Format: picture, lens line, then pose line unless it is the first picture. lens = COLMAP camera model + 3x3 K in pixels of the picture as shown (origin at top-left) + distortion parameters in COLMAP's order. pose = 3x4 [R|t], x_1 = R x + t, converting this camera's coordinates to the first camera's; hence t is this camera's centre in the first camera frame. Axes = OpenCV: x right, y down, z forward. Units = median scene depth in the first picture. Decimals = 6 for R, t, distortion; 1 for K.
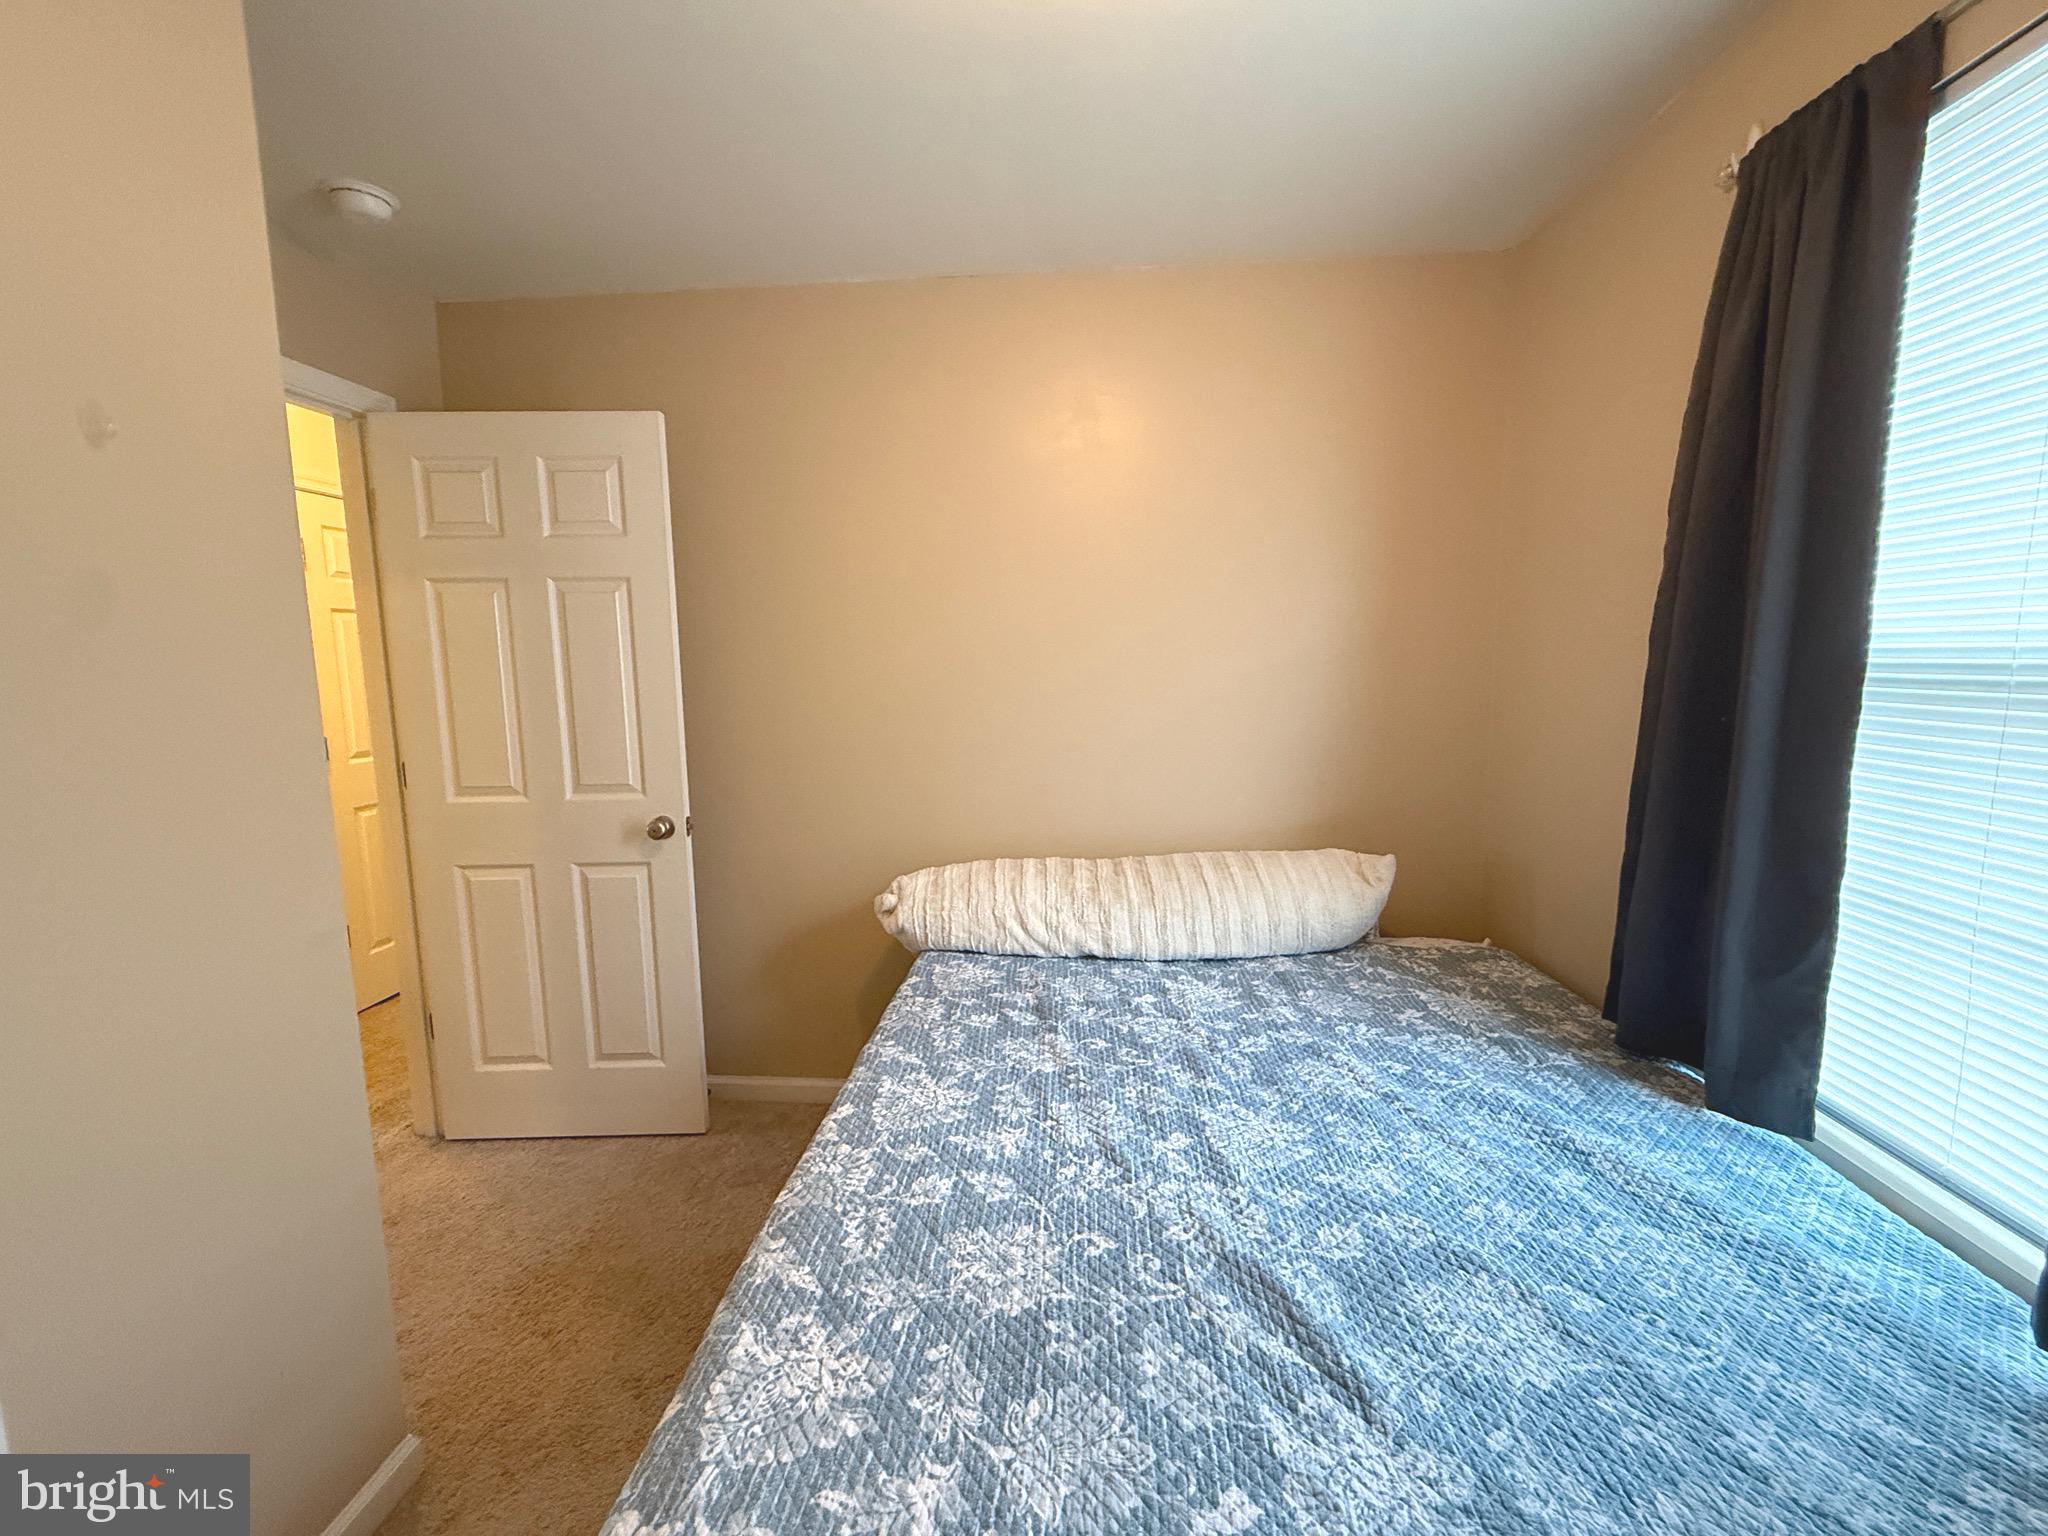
lens RADIAL K [[837.6, 0, 1014.9], [0, 837.6, 757.3], [0, 0, 1]] dist [-0.003382, 0.000254]
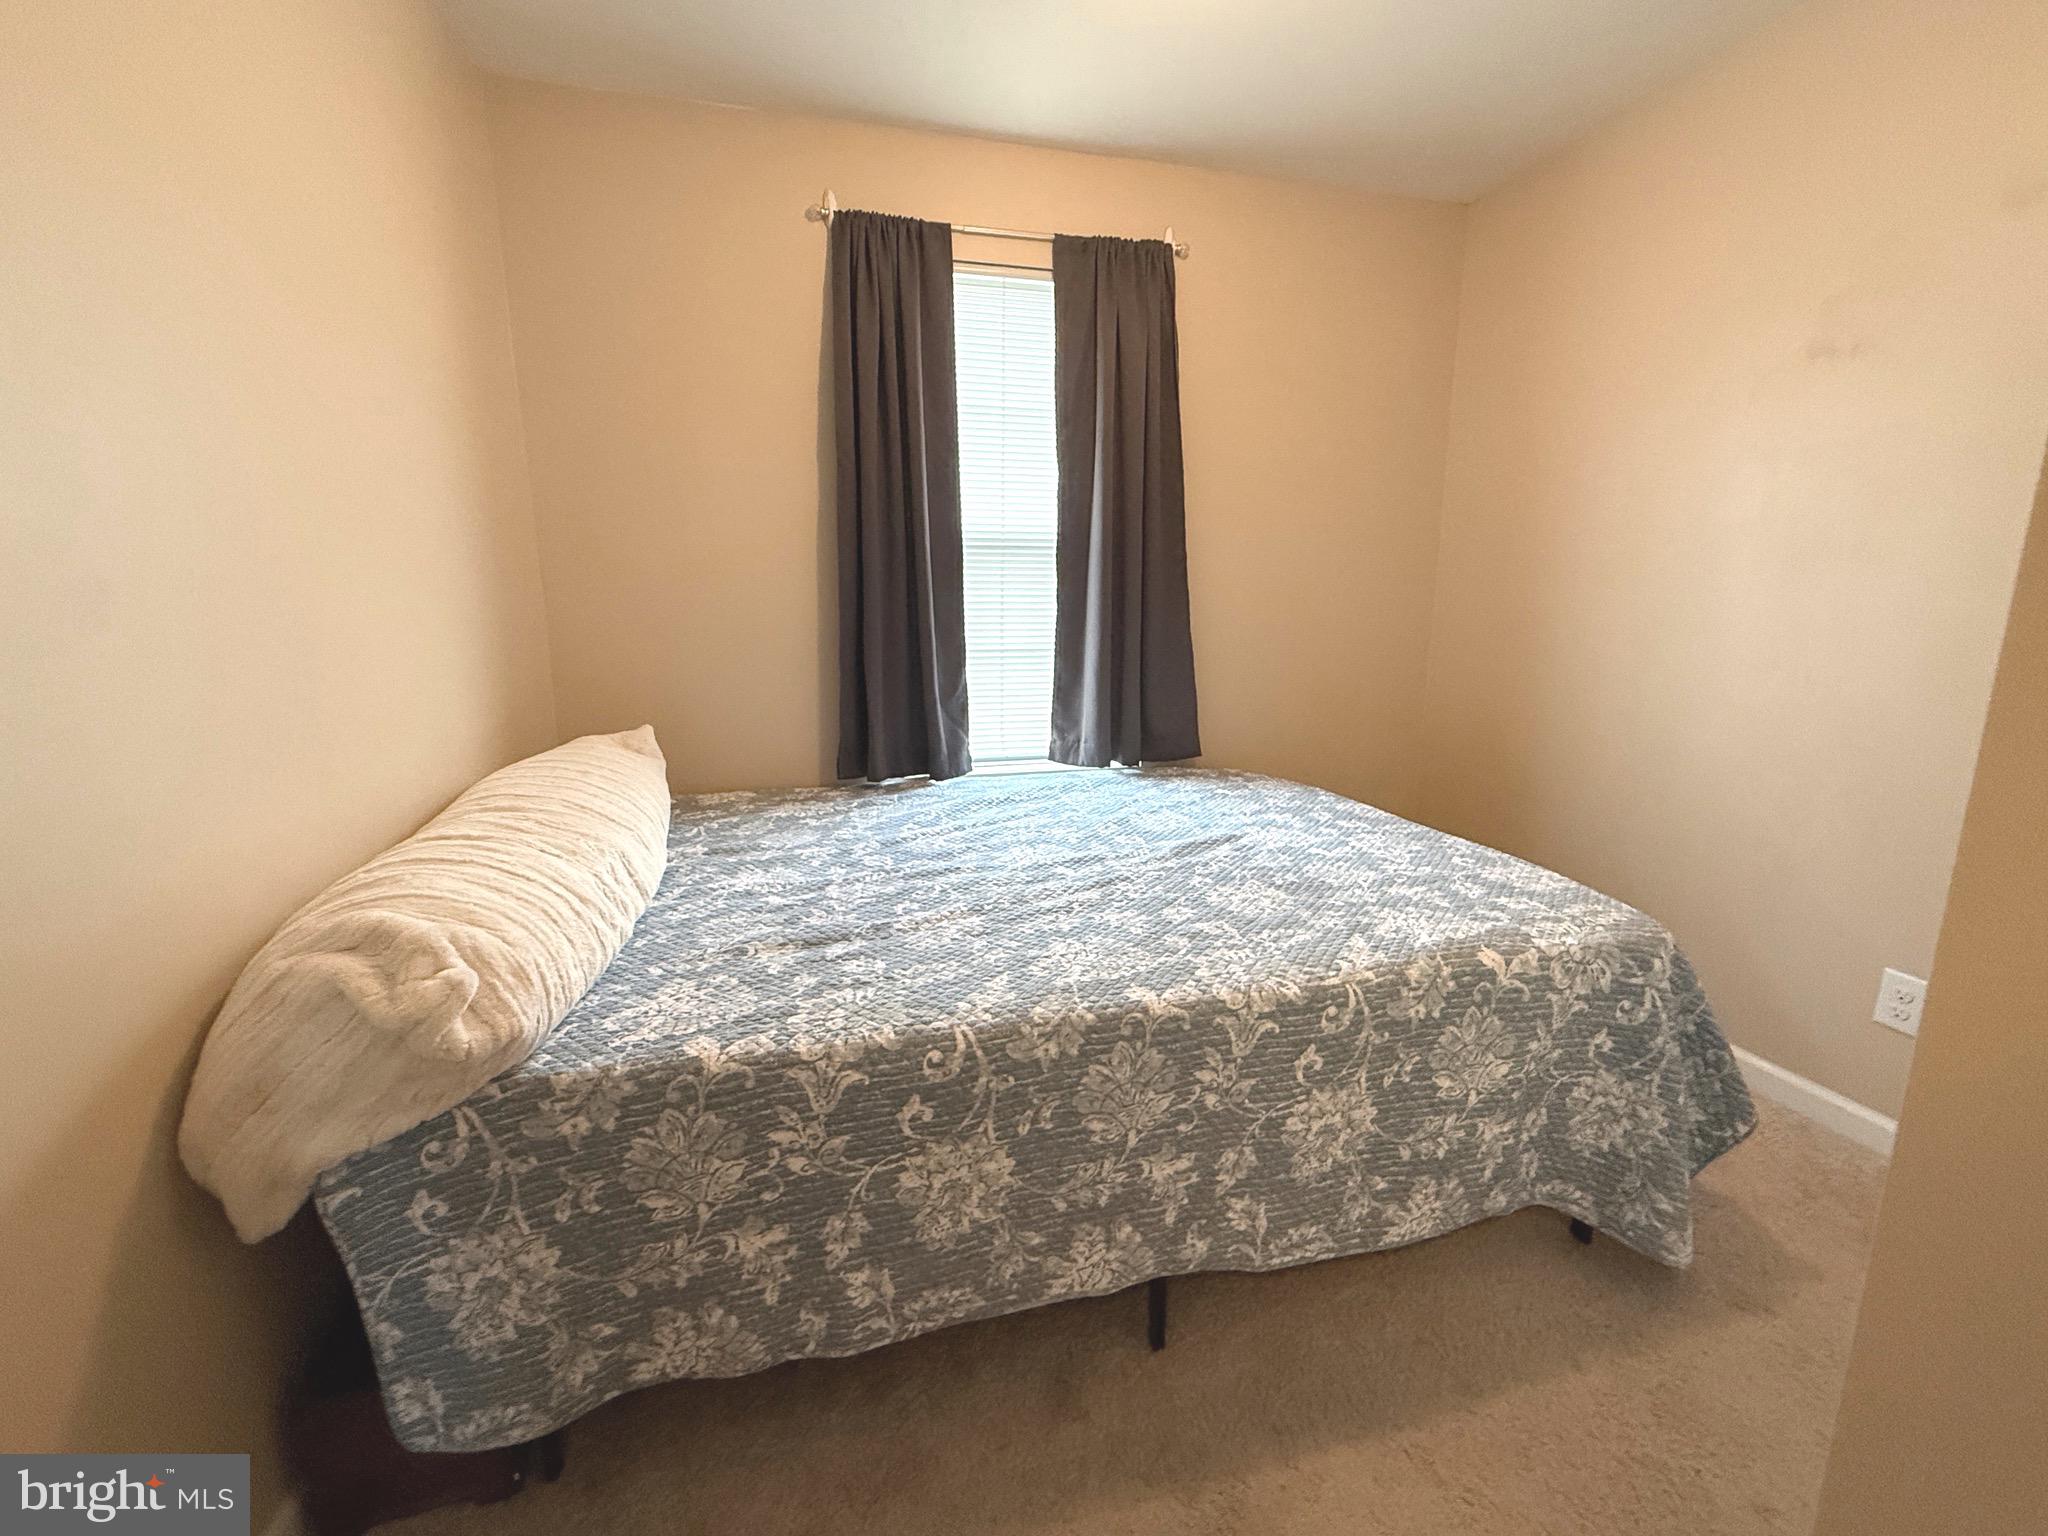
lens RADIAL K [[837.6, 0, 1024.3], [0, 837.6, 767.5], [0, 0, 1]] dist [-0.003382, 0.000254]
pose [[-0.328420, -0.165245, 0.929965, -1.100000], [0.118678, 0.969555, 0.214192, 0.020510], [-0.937046, 0.180712, -0.298810, 1.610209]]
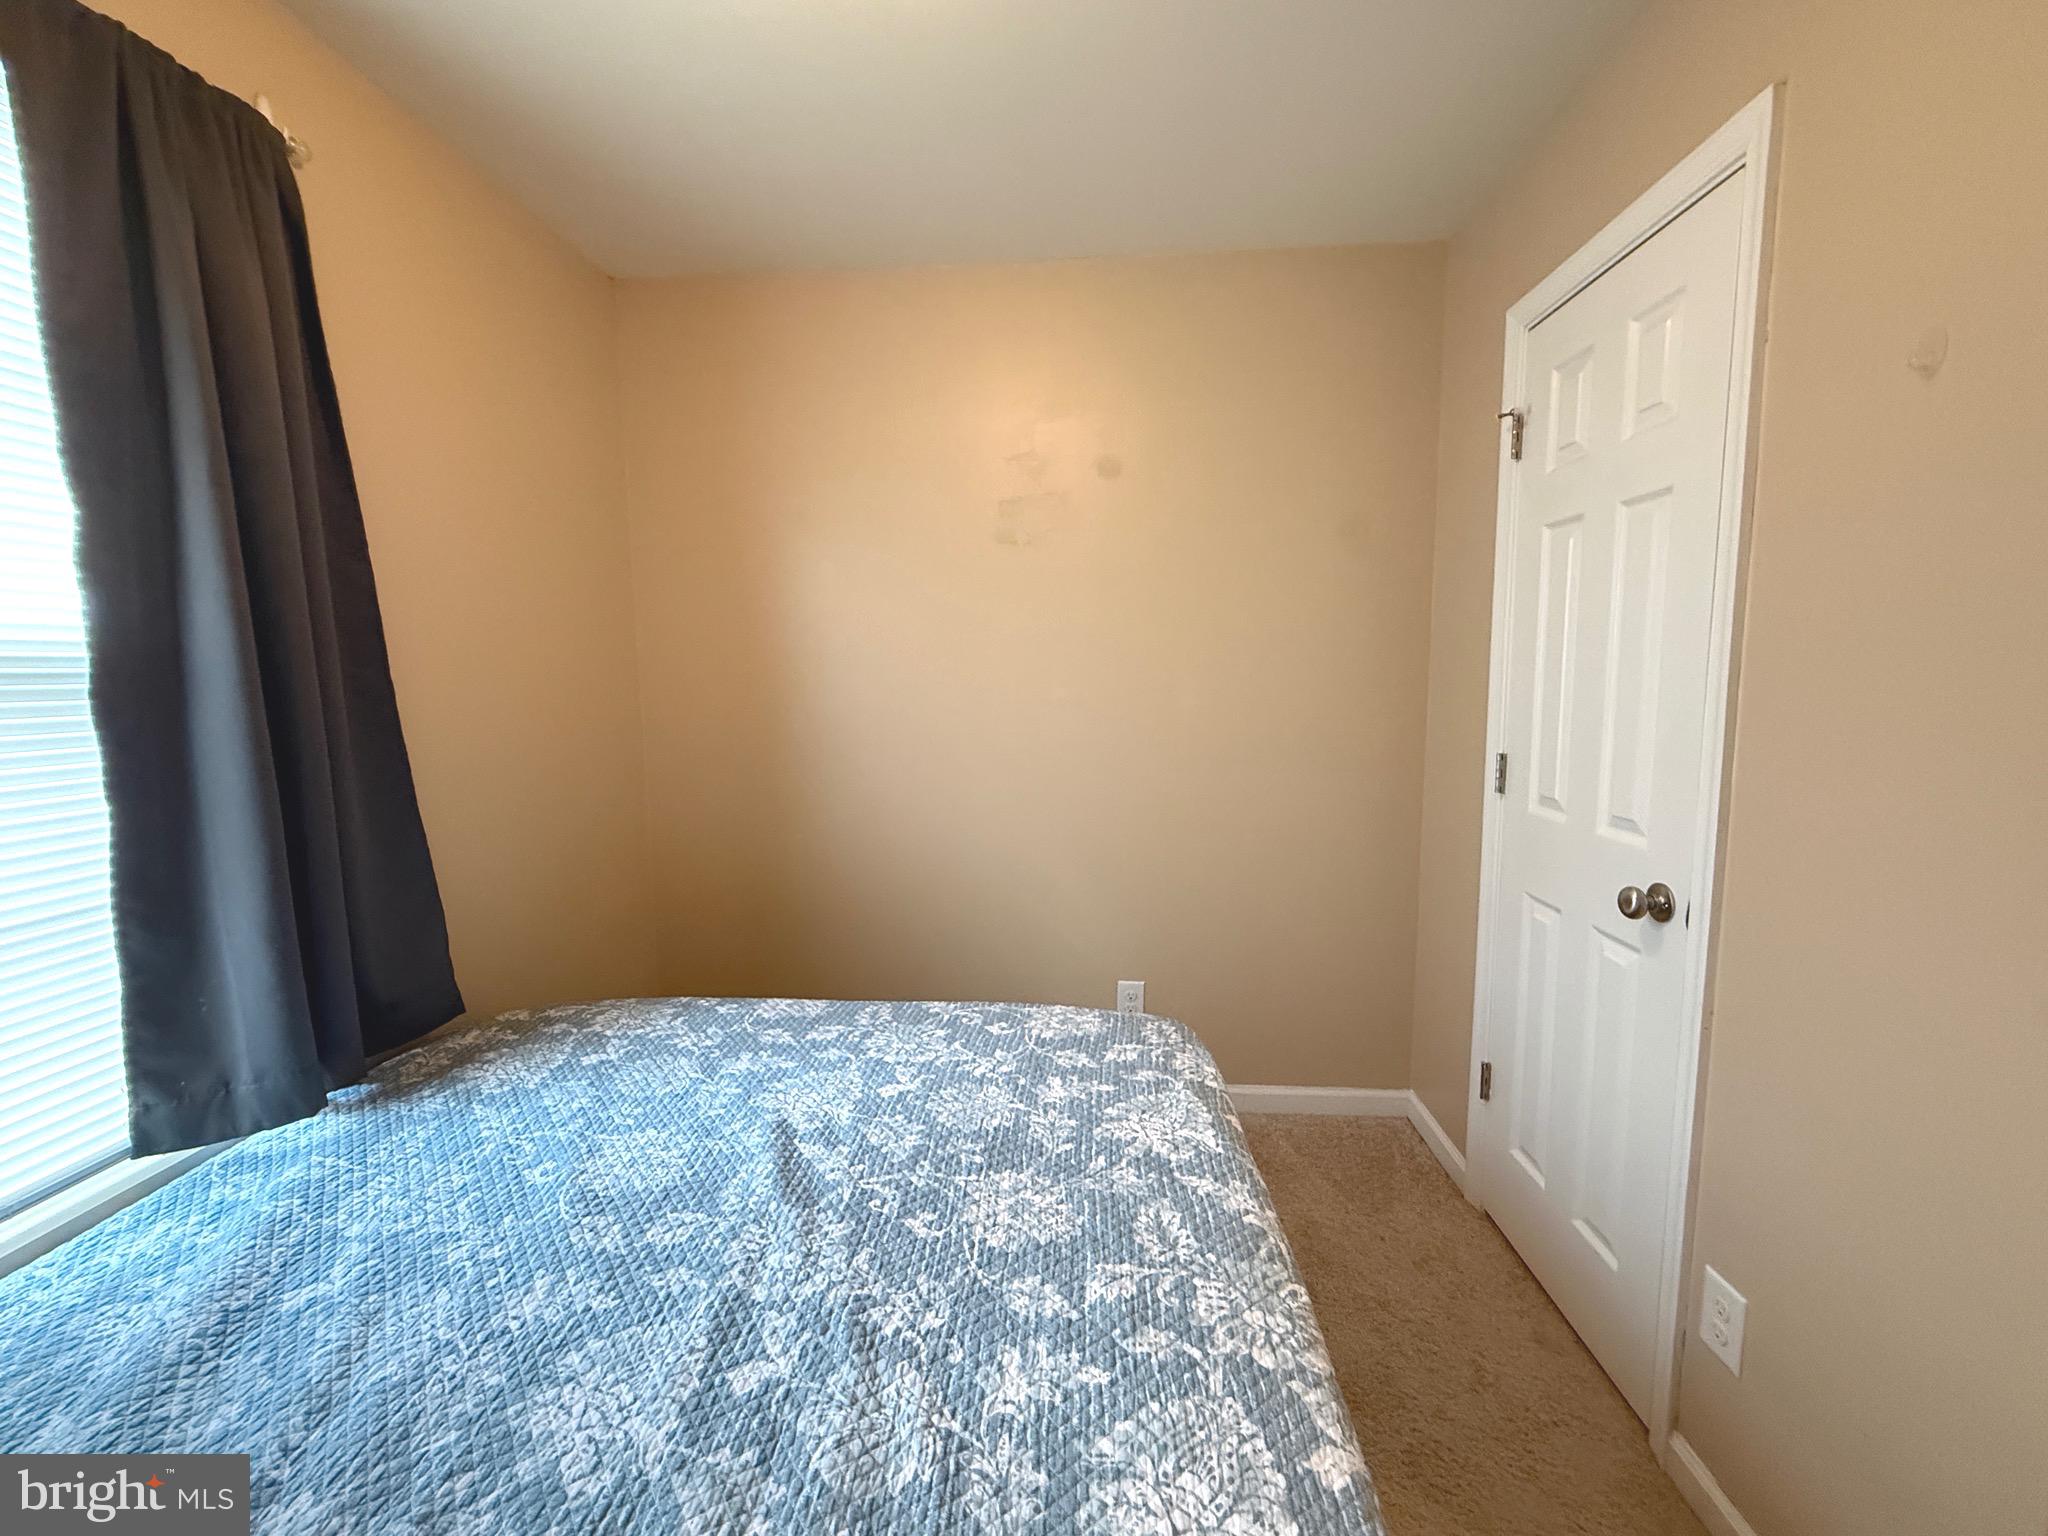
lens RADIAL K [[837.6, 0, 1019.9], [0, 837.6, 767.5], [0, 0, 1]] dist [-0.003382, 0.000254]
pose [[-0.999695, 0.024251, -0.004591, -0.022606], [0.022519, 0.972321, 0.232563, -0.155382], [0.010104, 0.232388, -0.972571, 1.721313]]
